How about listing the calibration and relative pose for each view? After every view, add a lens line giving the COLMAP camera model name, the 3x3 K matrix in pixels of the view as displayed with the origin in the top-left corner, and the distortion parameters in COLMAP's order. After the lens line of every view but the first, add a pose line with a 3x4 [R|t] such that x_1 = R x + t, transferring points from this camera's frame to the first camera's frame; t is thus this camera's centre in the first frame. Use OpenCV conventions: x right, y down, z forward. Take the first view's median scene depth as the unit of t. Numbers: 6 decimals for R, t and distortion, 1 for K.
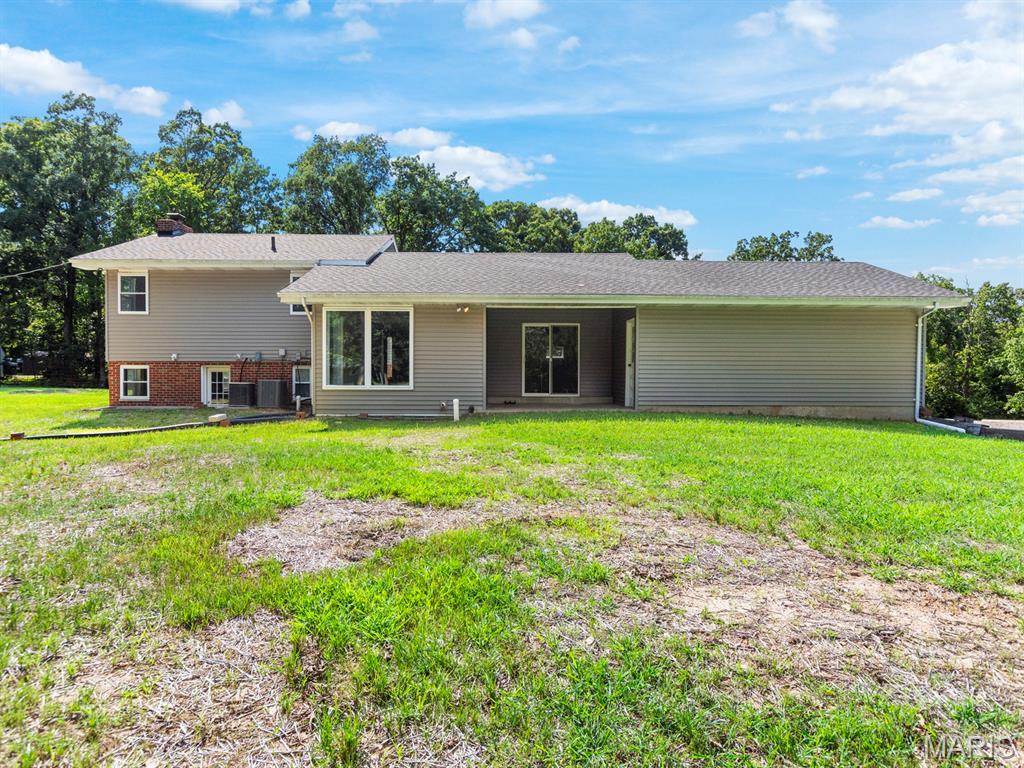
lens RADIAL K [[635.4, 0, 512.4], [0, 635.4, 386.8], [0, 0, 1]] dist [-0.008745, -0.000674]
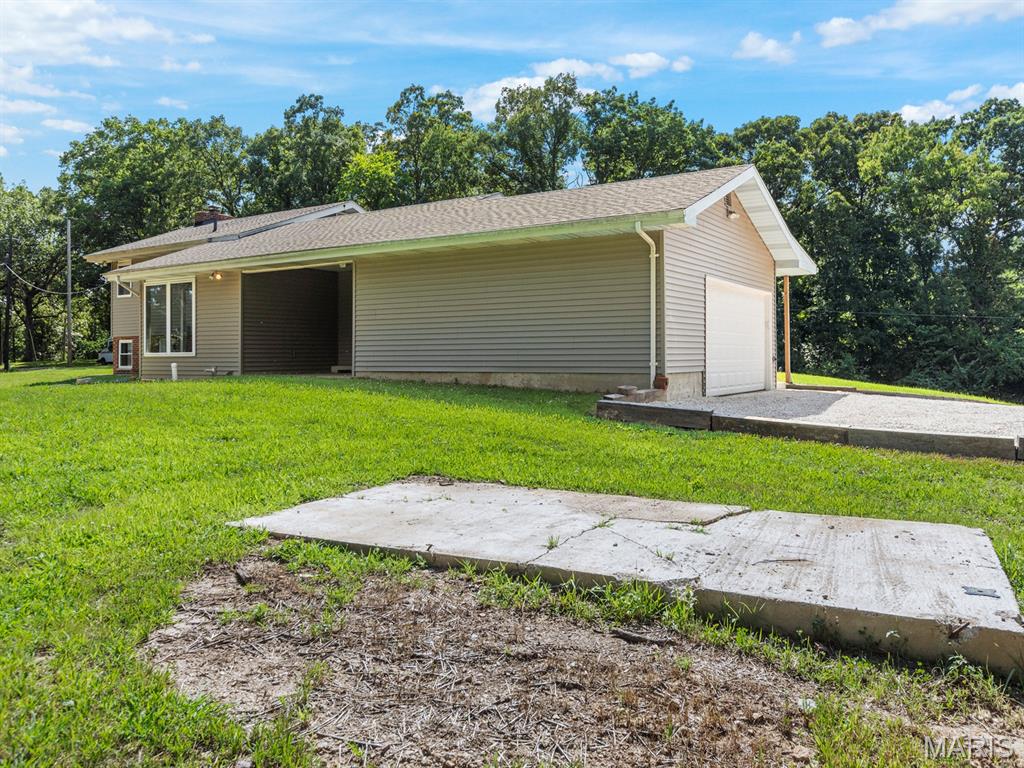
lens RADIAL K [[783.7, 0, 512.2], [0, 783.7, 377.9], [0, 0, 1]] dist [-0.001083, 0.007265]
pose [[0.822816, 0.005342, -0.568282, 0.849577], [-0.000397, 0.999961, 0.008826, 0.024186], [0.568307, -0.007037, 0.822786, 0.195367]]
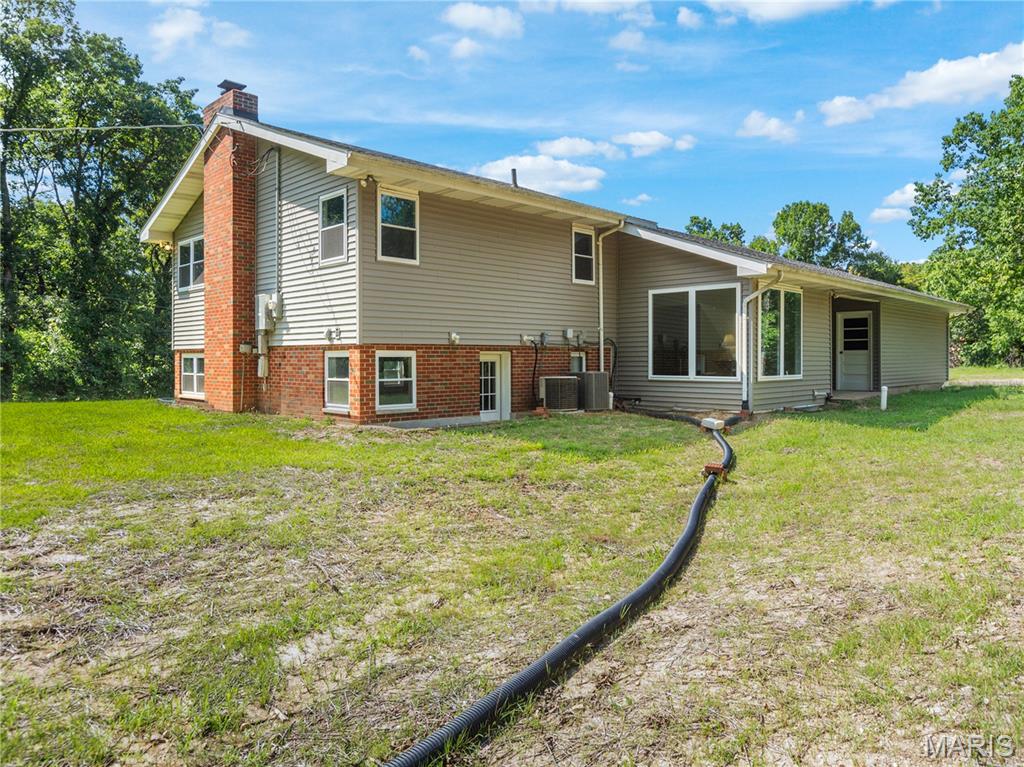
lens RADIAL K [[697.5, 0, 512.8], [0, 697.5, 378.4], [0, 0, 1]] dist [-0.005351, -0.000520]
pose [[0.723516, -0.024765, 0.689863, -0.962919], [0.018802, 0.999692, 0.016168, -0.017234], [-0.690051, 0.001273, 0.723760, 0.464312]]
